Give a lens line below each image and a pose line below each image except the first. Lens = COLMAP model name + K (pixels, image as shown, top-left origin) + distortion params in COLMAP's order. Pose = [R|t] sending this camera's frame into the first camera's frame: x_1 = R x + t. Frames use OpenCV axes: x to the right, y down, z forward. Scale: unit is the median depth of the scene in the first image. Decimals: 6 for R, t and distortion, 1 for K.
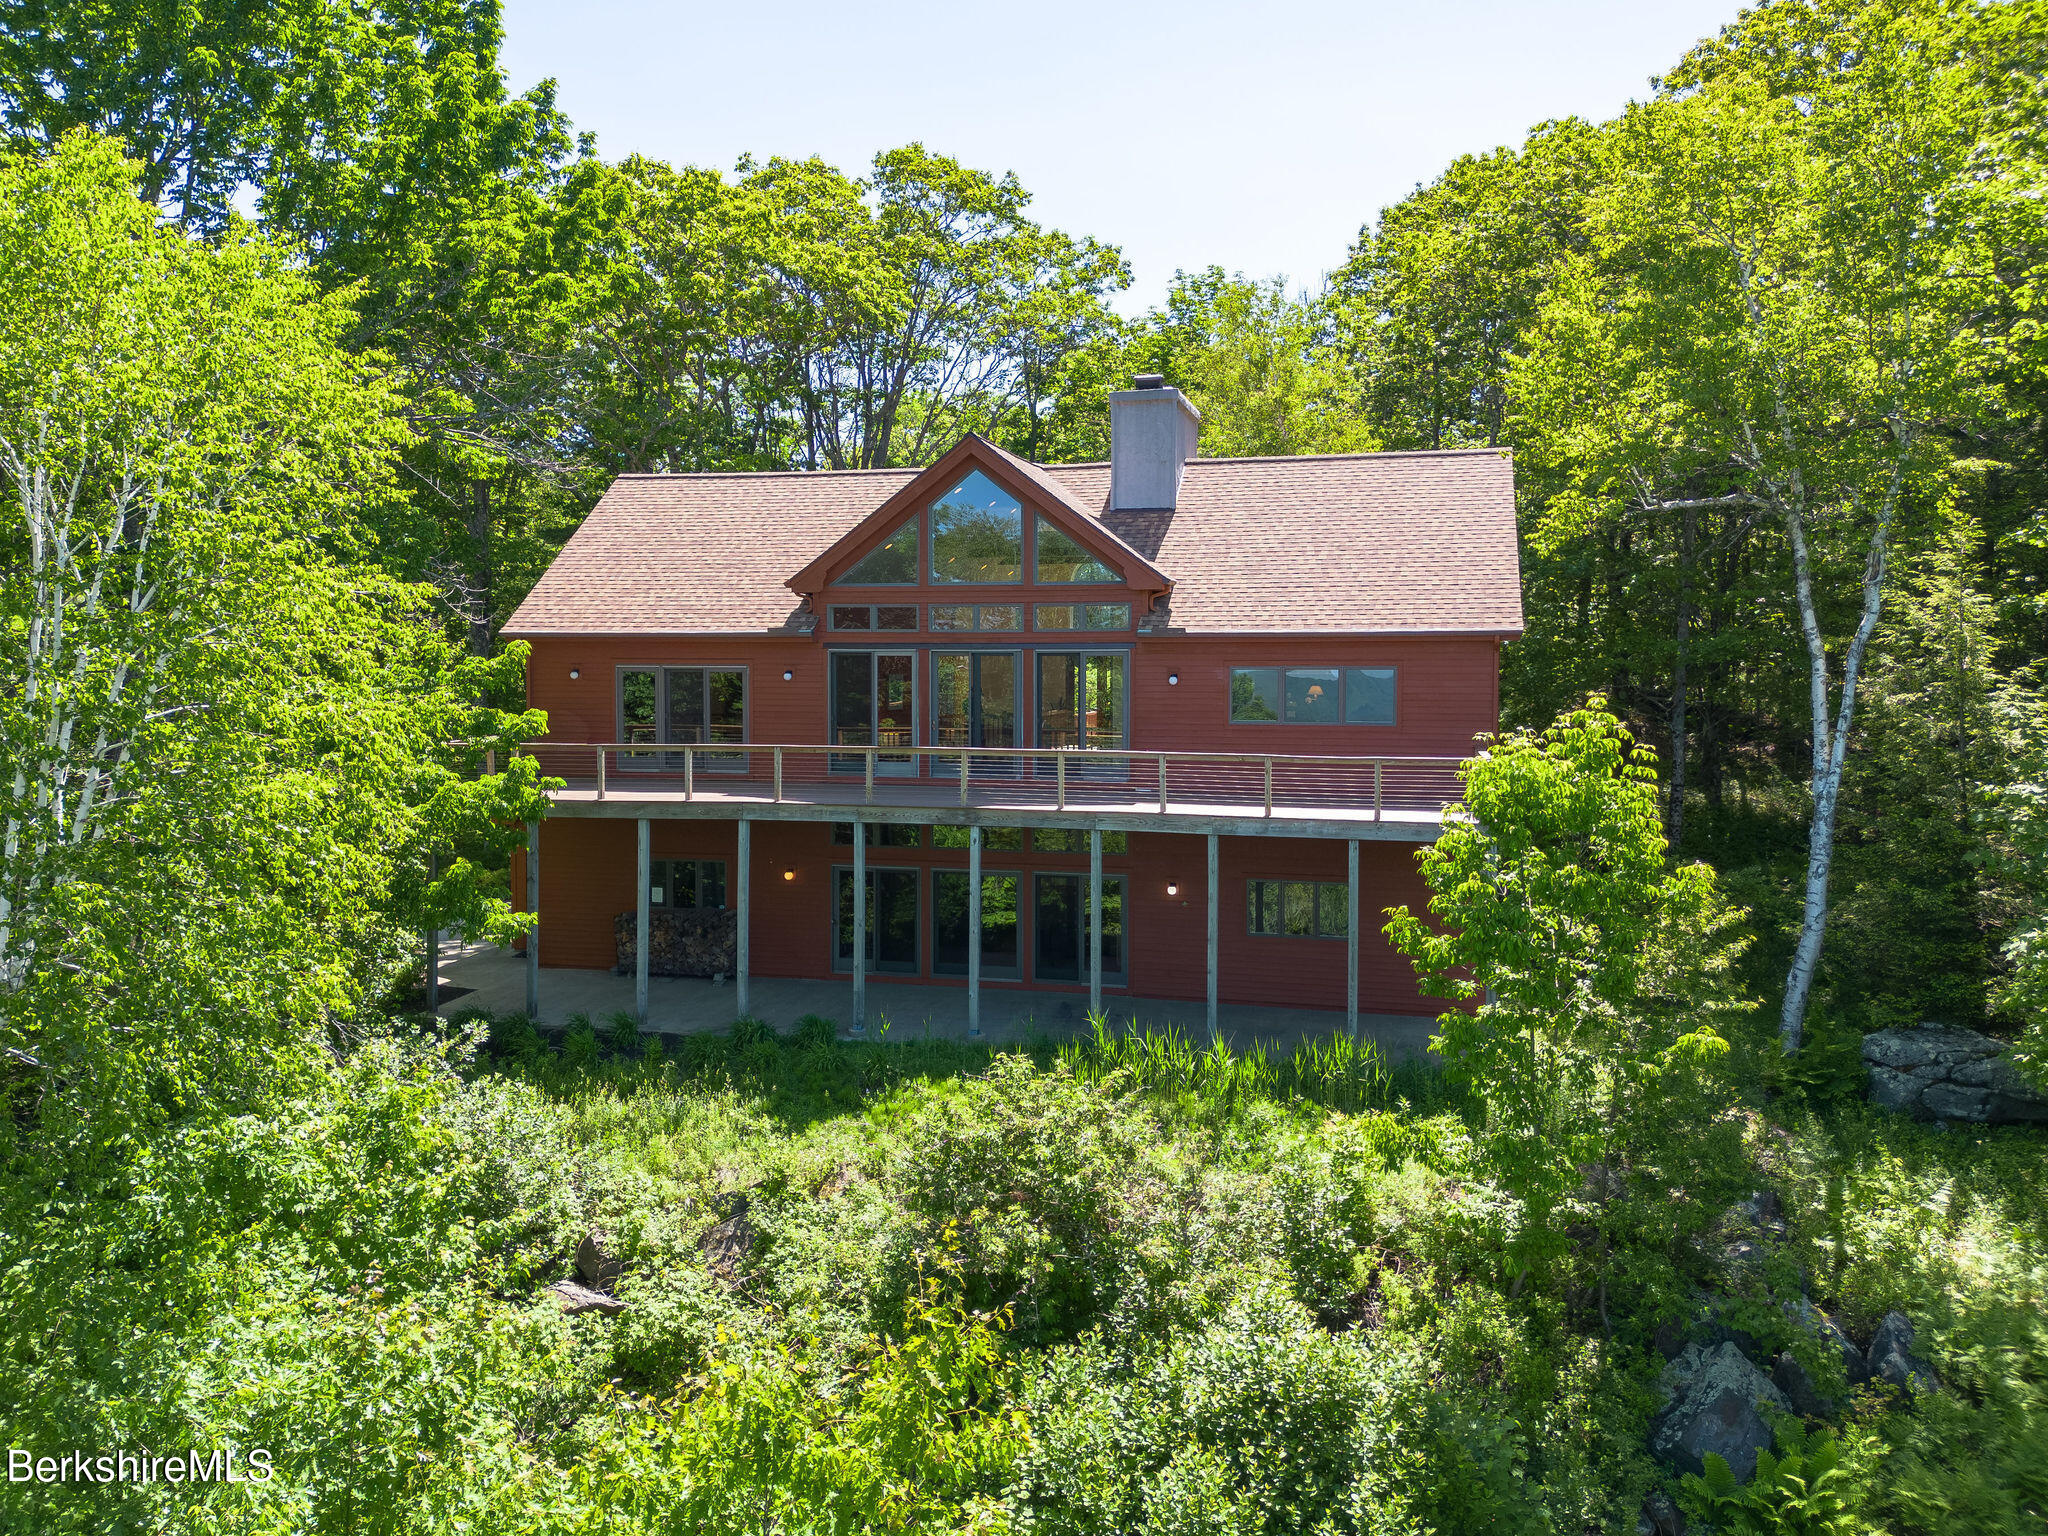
lens RADIAL K [[1538.9, 0, 1015.6], [0, 1538.9, 731.5], [0, 0, 1]] dist [-0.001464, 0.002677]
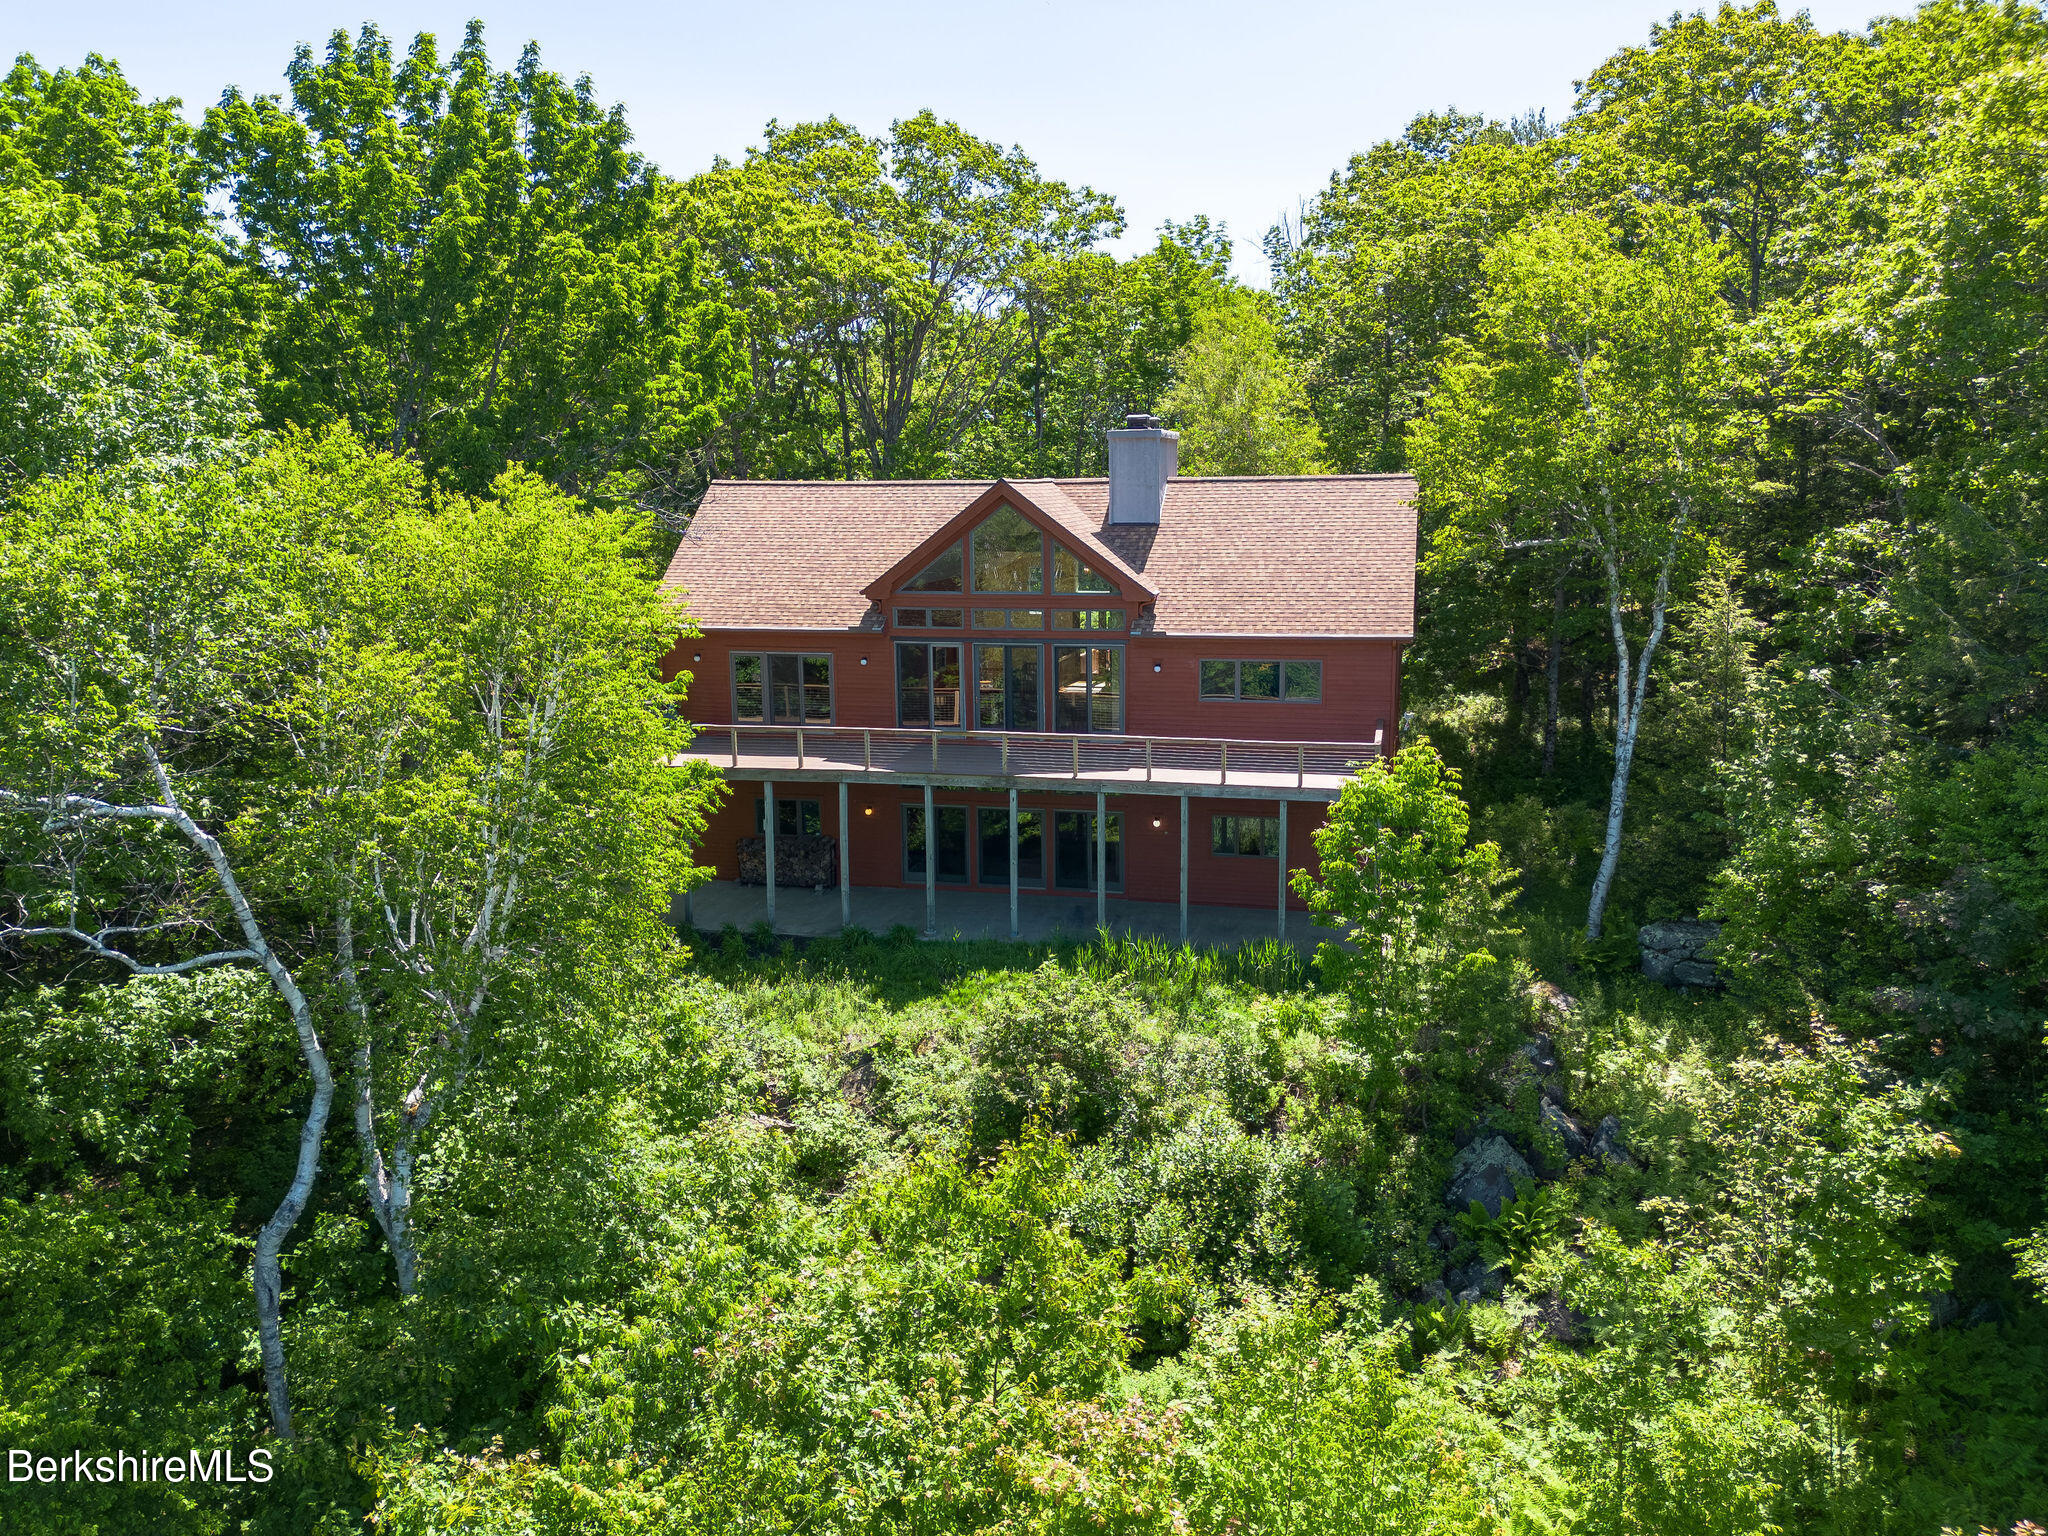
lens RADIAL K [[1474.0, 0, 1024.0], [0, 1474.0, 768.0], [0, 0, 1]] dist [0.003972, 0.000154]
pose [[0.999844, -0.017325, 0.003455, -0.027176], [0.016747, 0.991789, 0.126781, -0.160136], [-0.005623, -0.126703, 0.991925, -0.404966]]
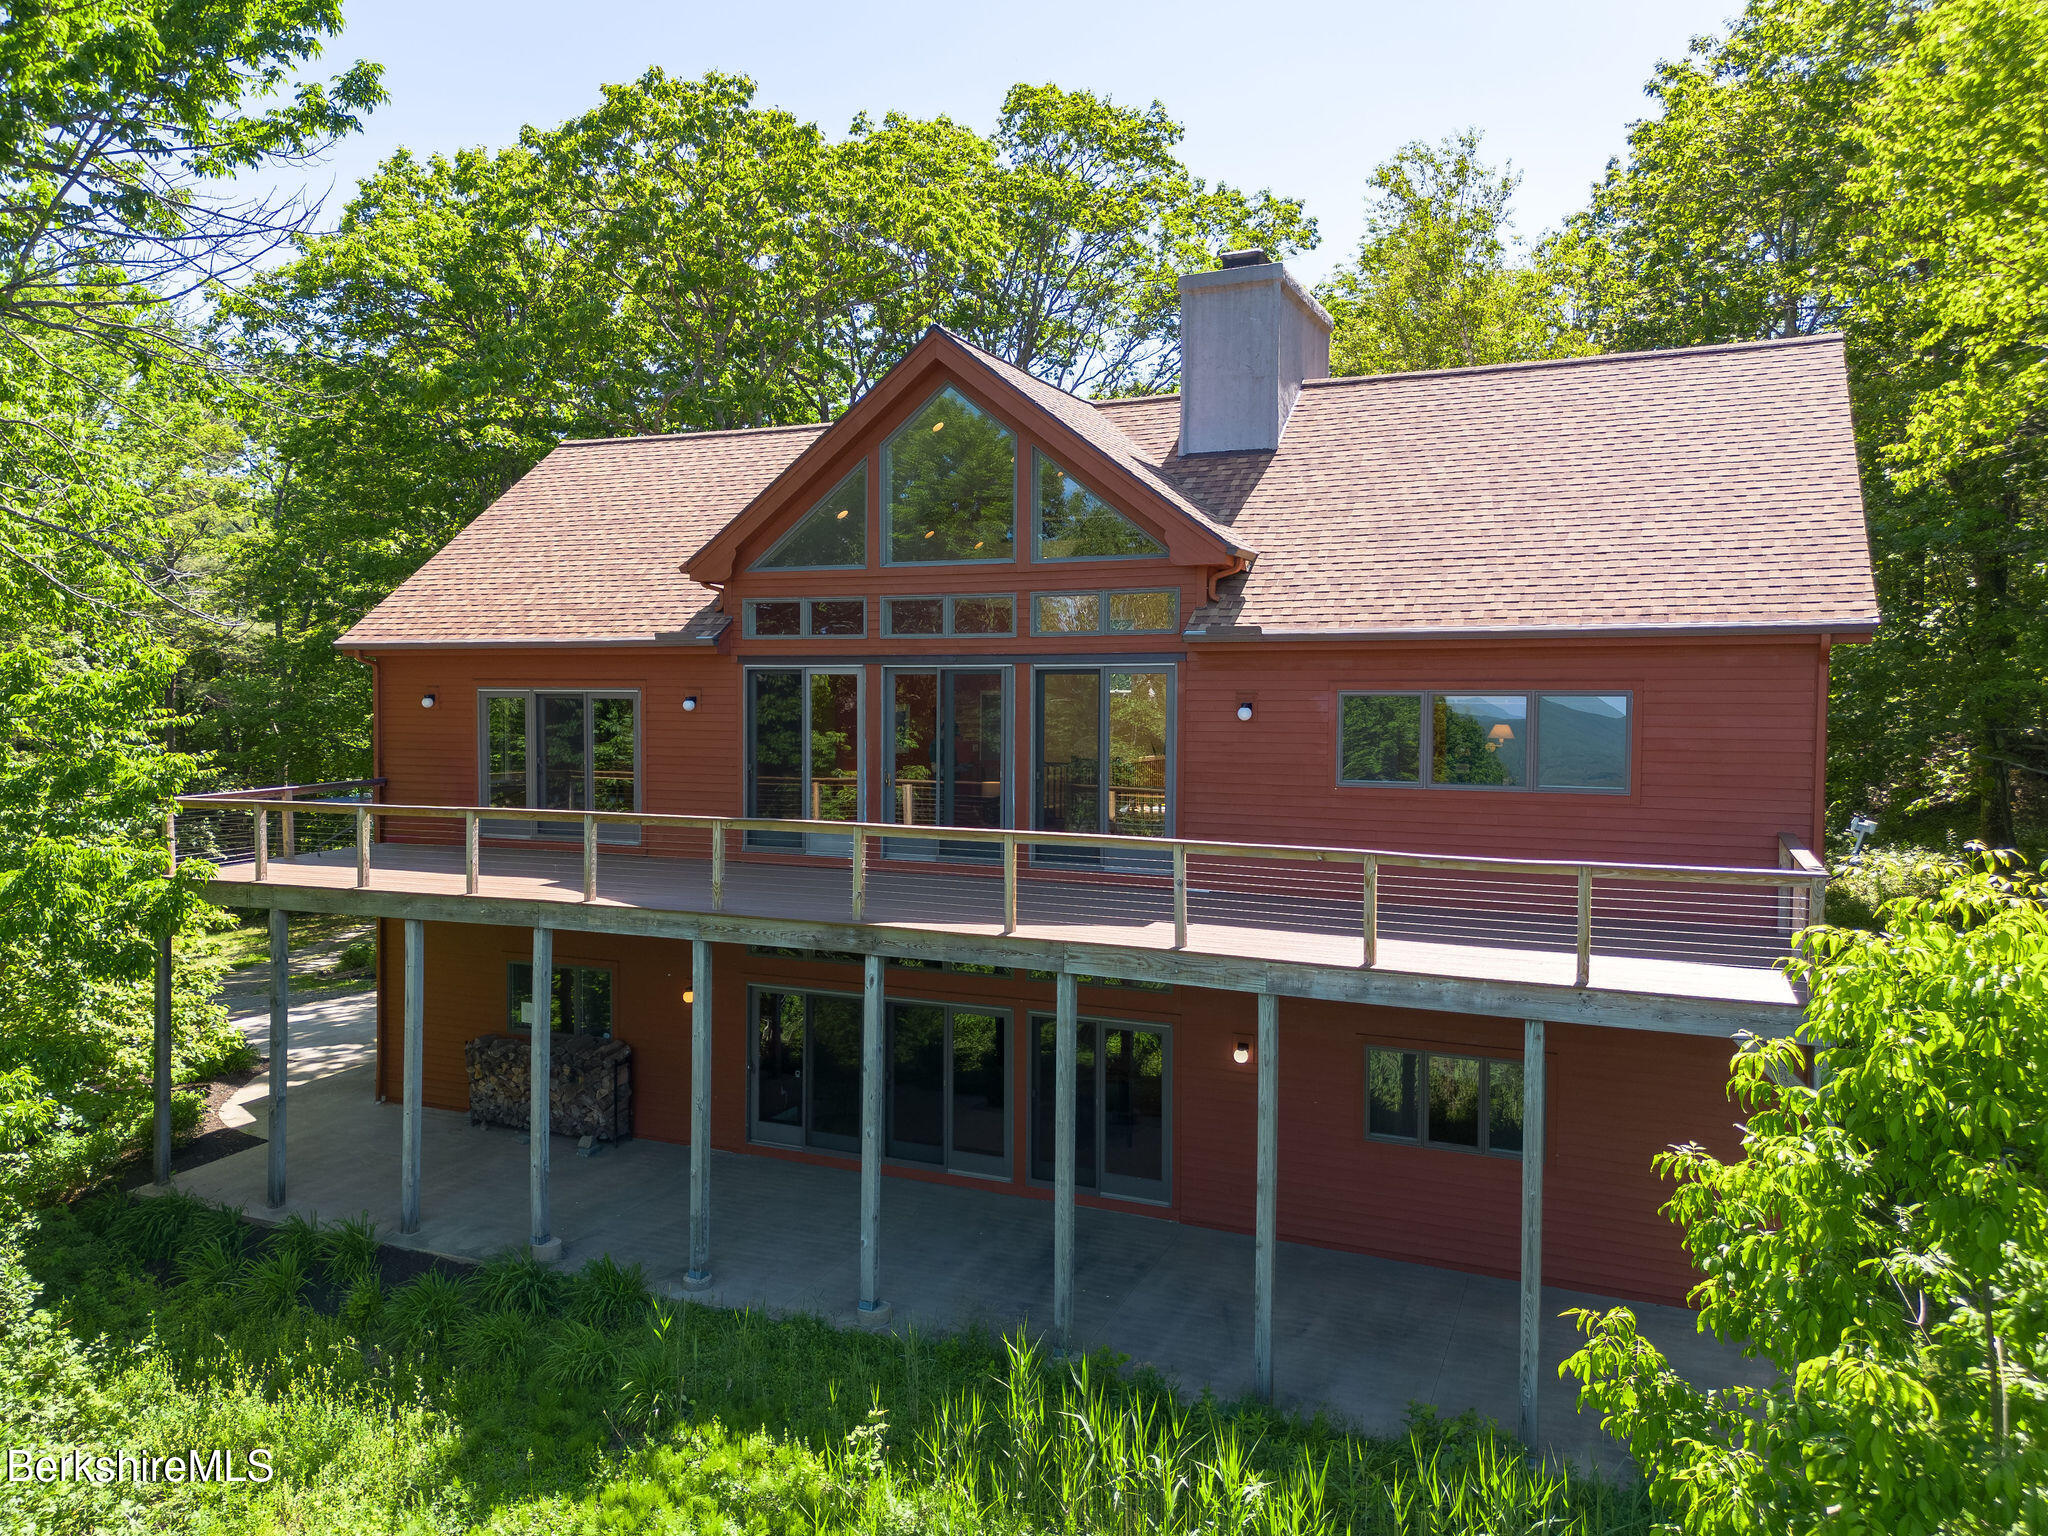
lens RADIAL K [[1530.1, 0, 980.4], [0, 1530.1, 768.3], [0, 0, 1]] dist [0.067164, -0.145148]
pose [[0.986201, 0.011769, -0.165131, 0.143036], [-0.011895, 0.999929, 0.000224, -0.014627], [0.165122, 0.001744, 0.986272, 0.544438]]
